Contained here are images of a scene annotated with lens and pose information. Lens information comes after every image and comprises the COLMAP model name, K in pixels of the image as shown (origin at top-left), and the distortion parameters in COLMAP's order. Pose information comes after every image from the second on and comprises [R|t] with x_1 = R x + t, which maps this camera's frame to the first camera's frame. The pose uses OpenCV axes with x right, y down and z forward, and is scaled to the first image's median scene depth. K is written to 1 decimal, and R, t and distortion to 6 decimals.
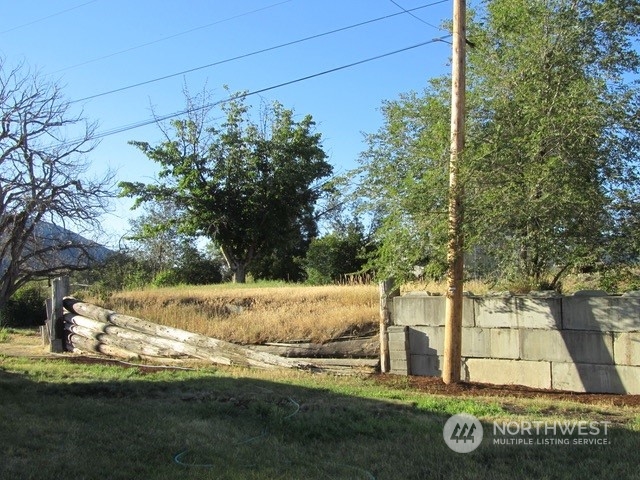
lens RADIAL K [[719.3, 0, 321.1], [0, 719.3, 244.1], [0, 0, 1]] dist [-0.026391, 0.000000]
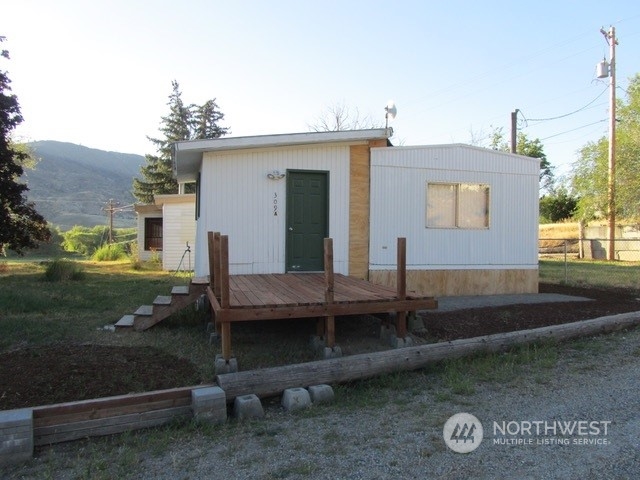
lens RADIAL K [[527.1, 0, 324.1], [0, 527.1, 241.7], [0, 0, 1]] dist [-0.030426, -0.003875]
pose [[0.933148, -0.025787, -0.358565, -0.046334], [0.055521, 0.995794, 0.072877, -0.028846], [0.355178, -0.087913, 0.930656, -0.496751]]
